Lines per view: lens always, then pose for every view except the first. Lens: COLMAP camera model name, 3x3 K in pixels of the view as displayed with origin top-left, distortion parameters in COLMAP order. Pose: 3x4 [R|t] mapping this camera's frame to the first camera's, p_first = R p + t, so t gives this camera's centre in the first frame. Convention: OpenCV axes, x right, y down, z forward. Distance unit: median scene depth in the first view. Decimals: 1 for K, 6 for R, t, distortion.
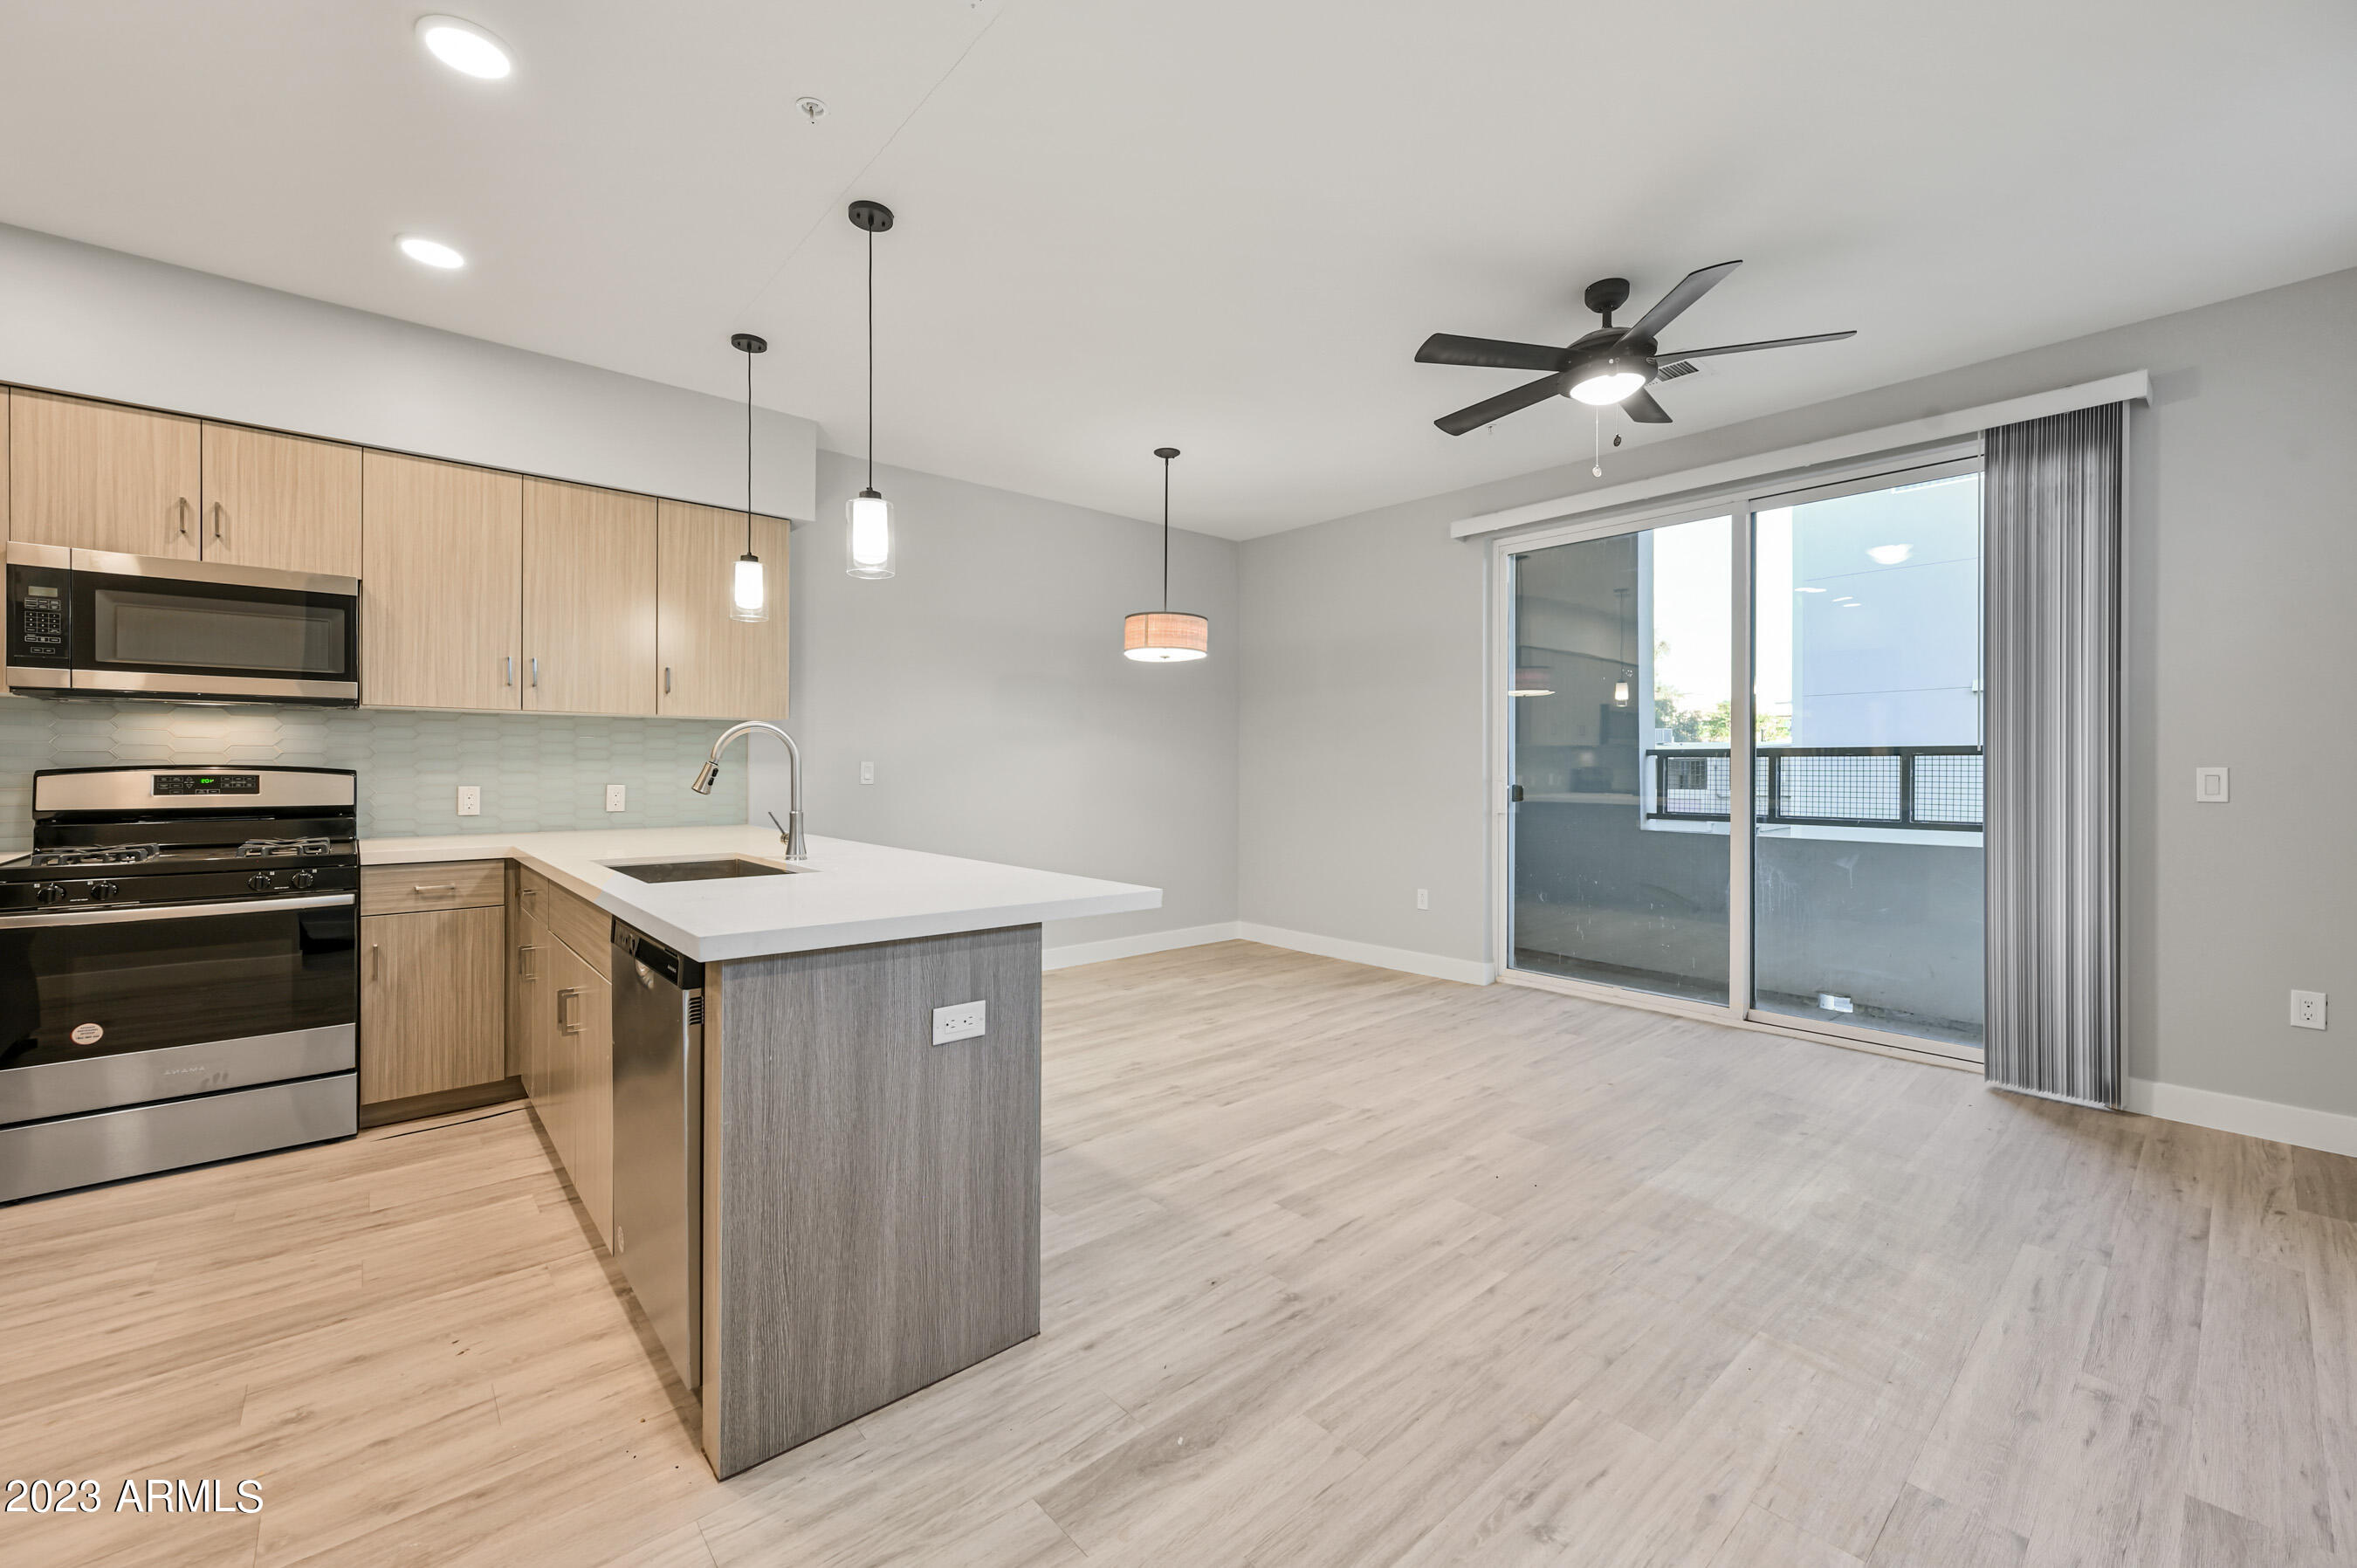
lens RADIAL K [[939.4, 0, 1174.9], [0, 939.4, 762.4], [0, 0, 1]] dist [0.001268, 0.000667]
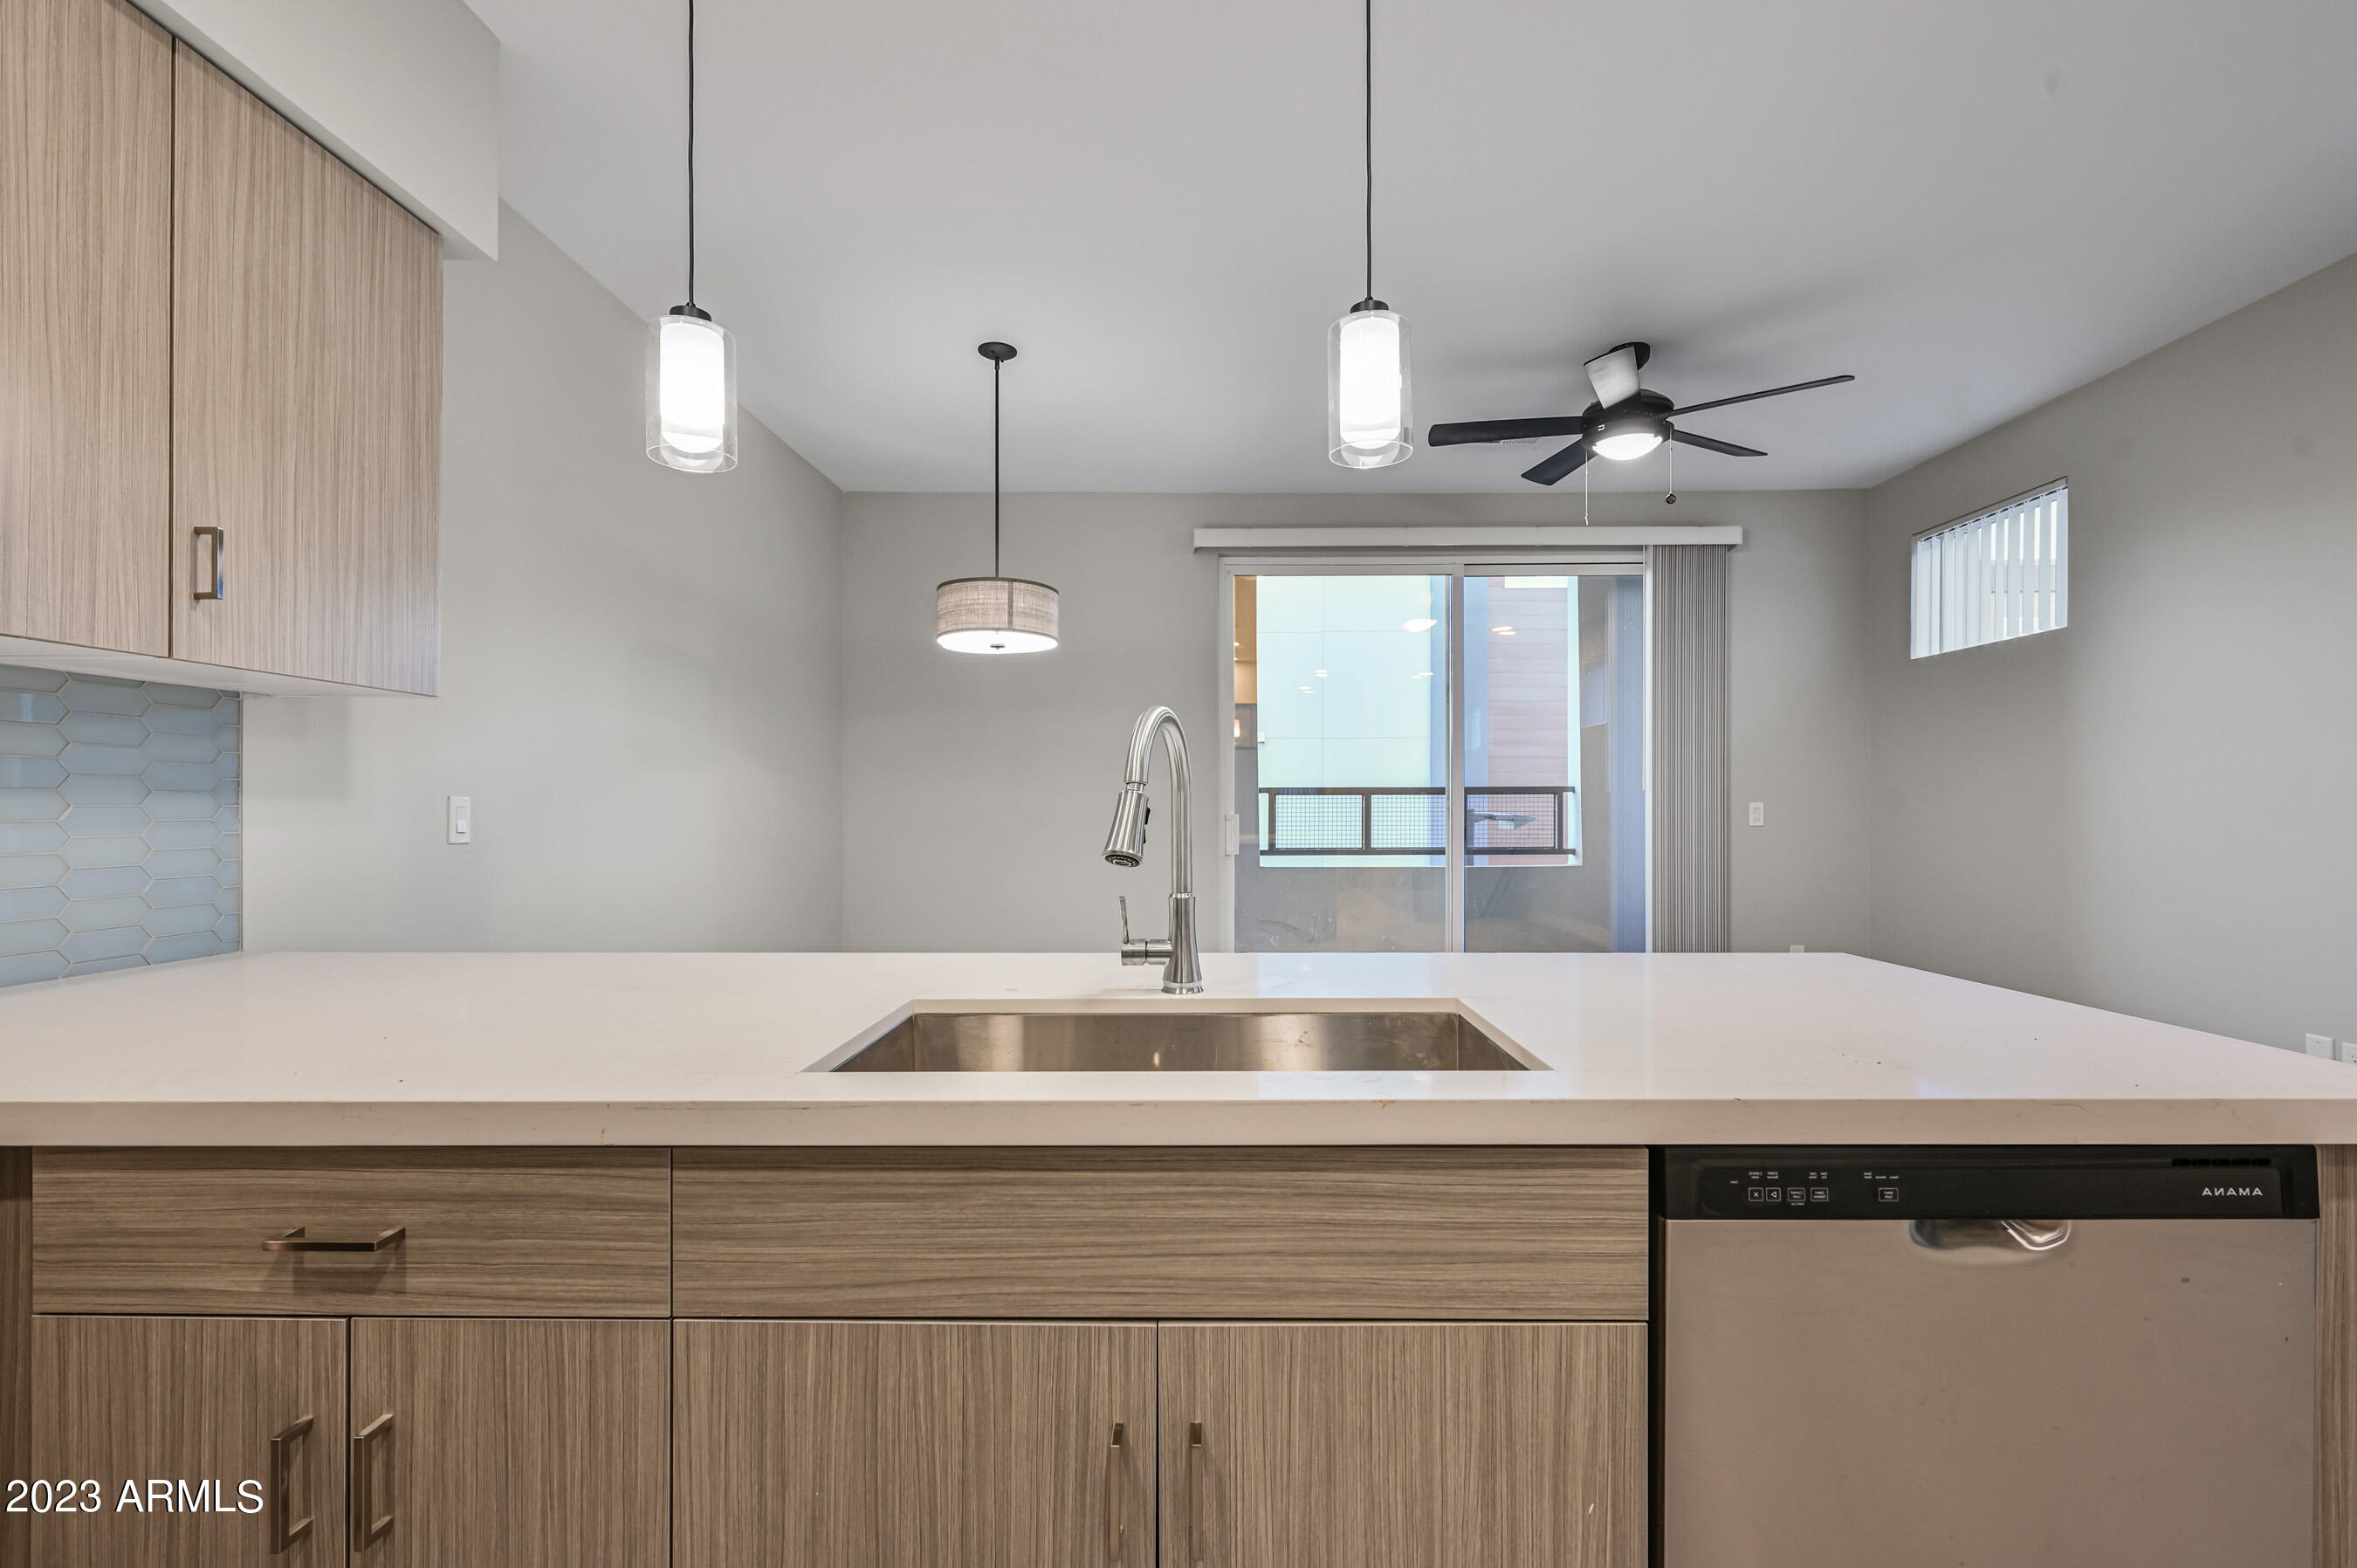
lens RADIAL K [[1038.1, 0, 1187.3], [0, 1038.1, 794.4], [0, 0, 1]] dist [-0.004707, -0.000687]
pose [[0.672913, 0.004686, 0.739707, -0.429588], [-0.000623, 0.999983, -0.005768, 0.000779], [-0.739722, 0.003421, 0.672904, 0.346085]]
